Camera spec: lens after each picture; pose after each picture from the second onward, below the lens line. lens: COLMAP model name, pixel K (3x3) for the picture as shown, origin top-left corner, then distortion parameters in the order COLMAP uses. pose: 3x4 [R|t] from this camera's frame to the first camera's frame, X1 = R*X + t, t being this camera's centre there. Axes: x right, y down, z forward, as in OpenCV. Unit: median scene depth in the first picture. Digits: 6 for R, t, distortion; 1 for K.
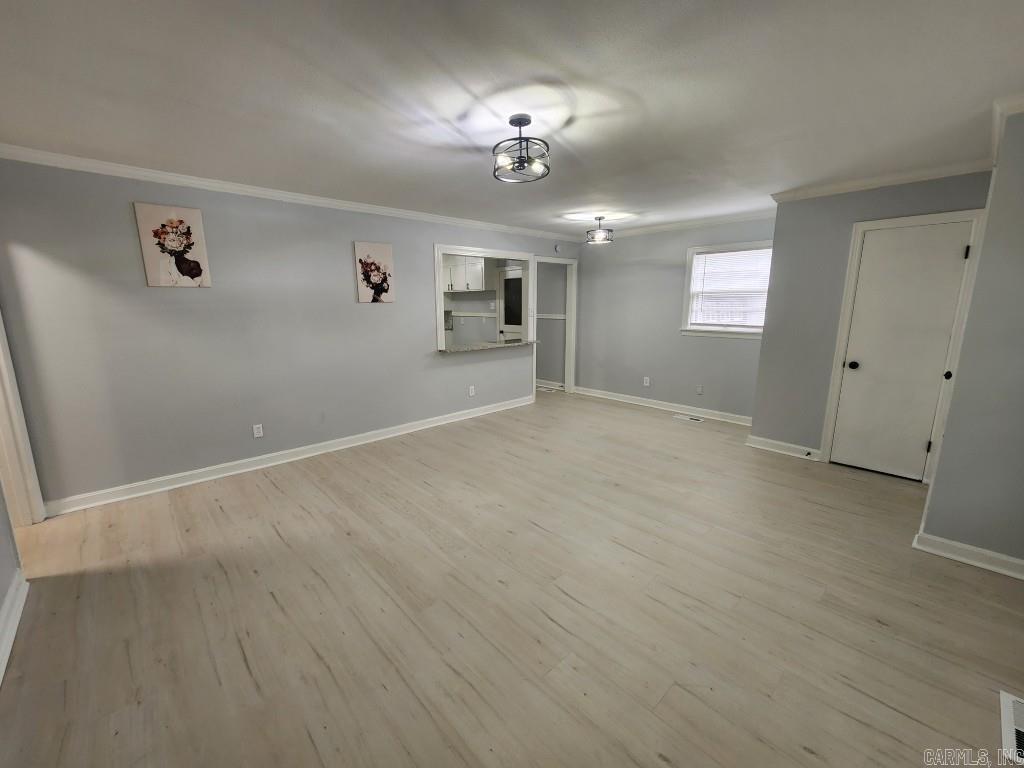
lens RADIAL K [[421.4, 0, 500.3], [0, 421.4, 381.4], [0, 0, 1]] dist [0.002074, 0.000060]
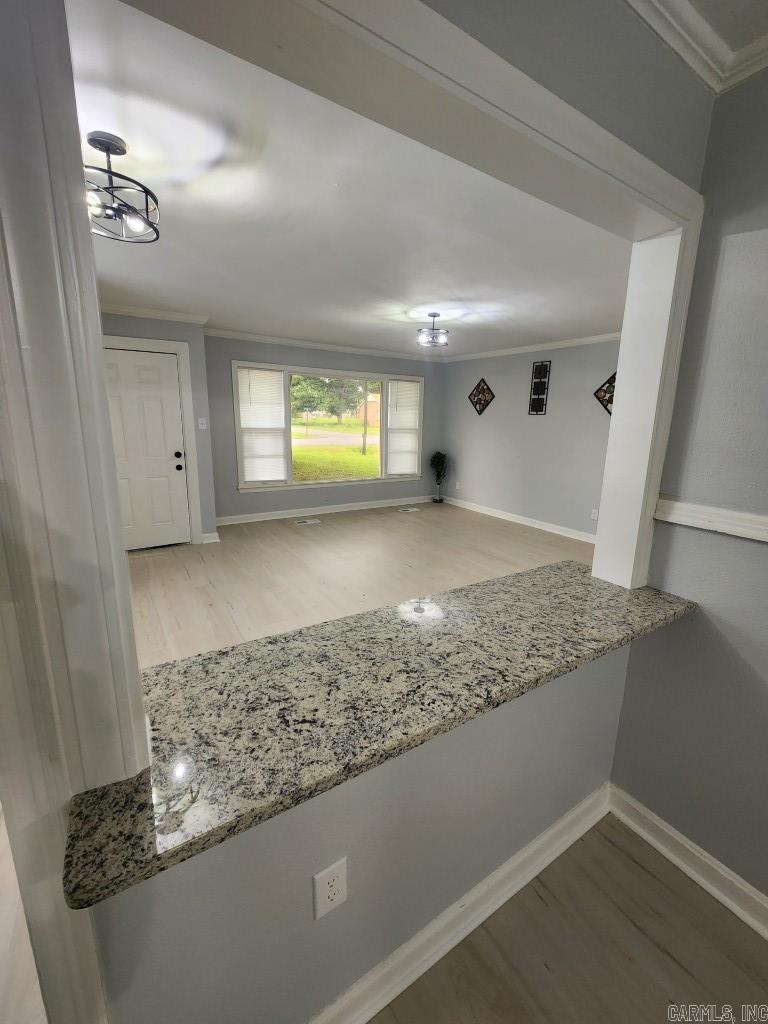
lens RADIAL K [[421.6, 0, 387.1], [0, 421.6, 503.5], [0, 0, 1]] dist [-0.000008, -0.000317]
pose [[-0.986651, -0.049923, 0.155009, -0.043616], [0.012807, 0.925117, 0.379467, -0.329966], [-0.162345, 0.376386, -0.912128, 1.744873]]
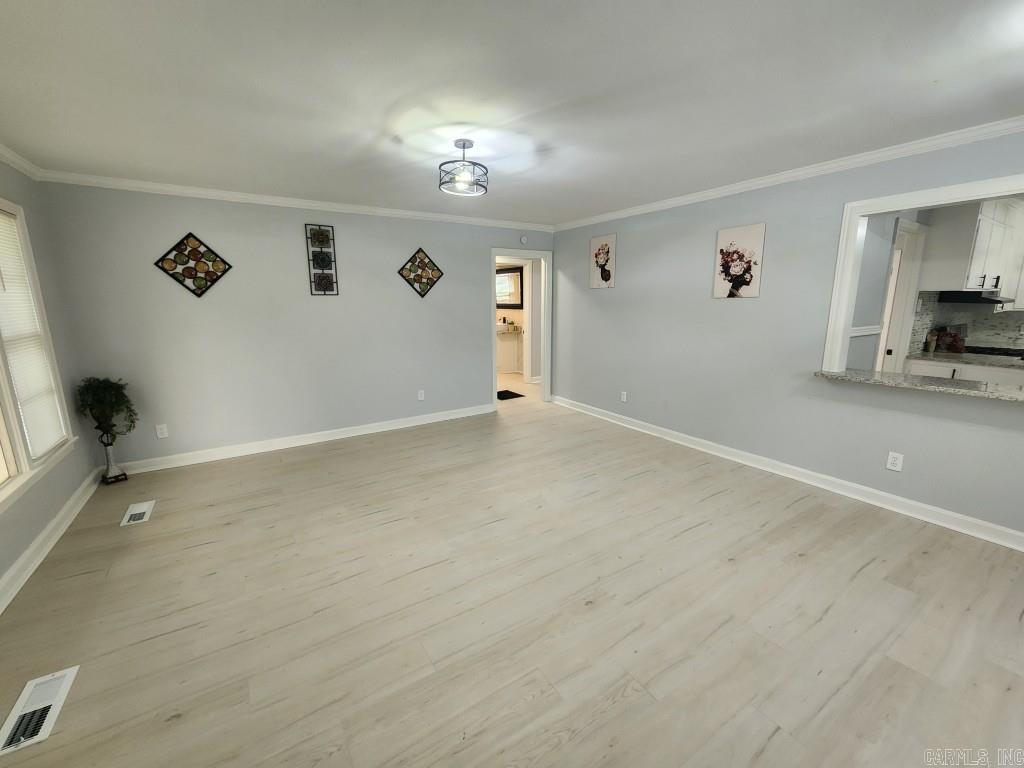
lens RADIAL K [[418.7, 0, 505.5], [0, 418.7, 381.6], [0, 0, 1]] dist [-0.000298, -0.000680]
pose [[-0.166461, 0.196126, -0.966346, 0.750732], [-0.174268, 0.958741, 0.224601, -0.158936], [0.970526, 0.205791, -0.125415, 0.821134]]
